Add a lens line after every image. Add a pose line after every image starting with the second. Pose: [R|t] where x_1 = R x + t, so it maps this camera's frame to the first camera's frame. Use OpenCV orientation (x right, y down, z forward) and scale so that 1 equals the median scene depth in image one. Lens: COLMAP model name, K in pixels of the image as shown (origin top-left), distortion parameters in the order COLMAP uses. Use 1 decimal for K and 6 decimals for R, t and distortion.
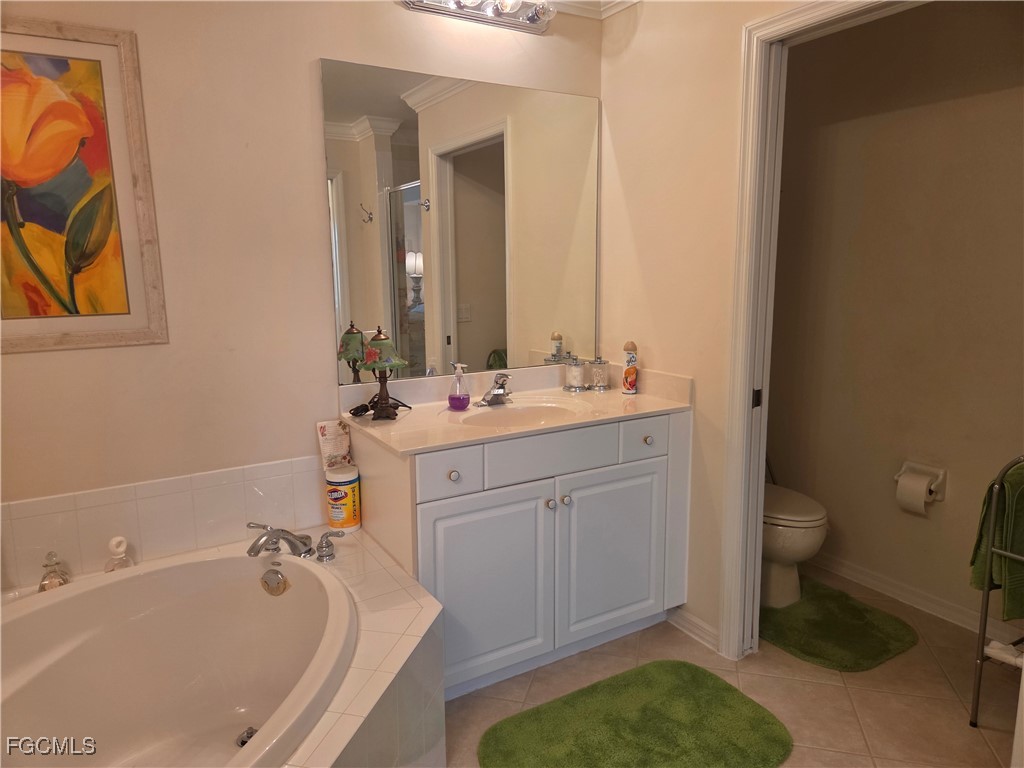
lens RADIAL K [[686.6, 0, 510.7], [0, 686.6, 379.0], [0, 0, 1]] dist [0.046051, -0.028601]
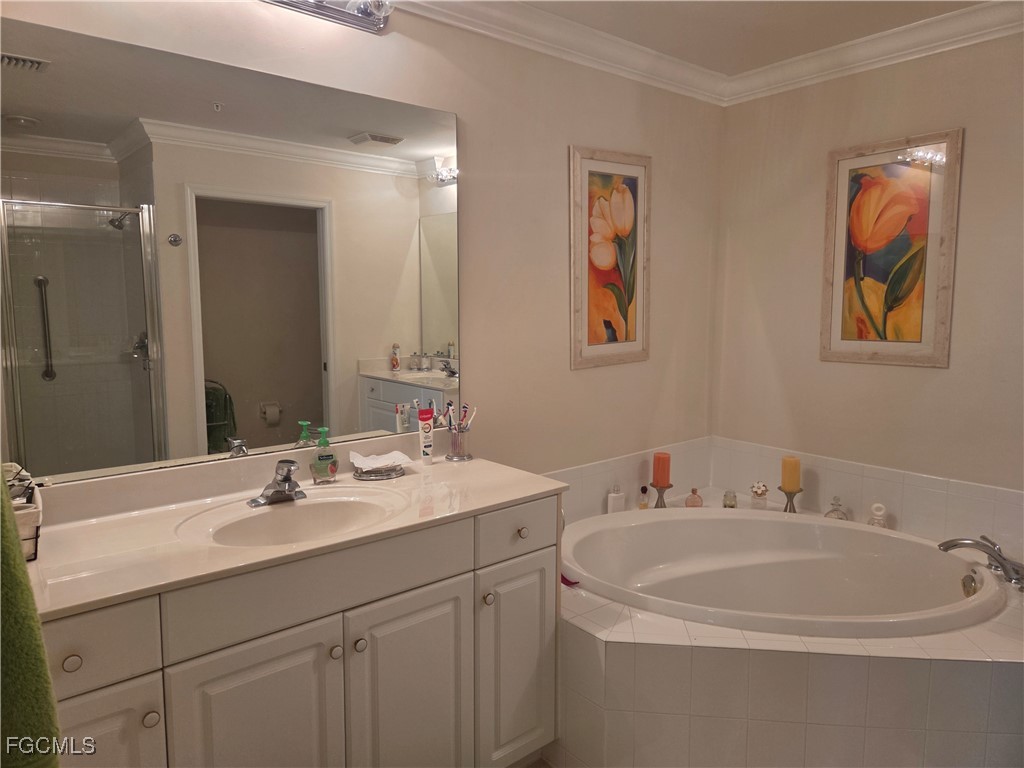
lens RADIAL K [[686.6, 0, 512.3], [0, 686.6, 381.4], [0, 0, 1]] dist [0.046051, -0.028601]
pose [[0.150703, 0.125388, -0.980595, 0.198400], [-0.163536, 0.981419, 0.100360, -0.008516], [0.974959, 0.145238, 0.168408, 0.011064]]
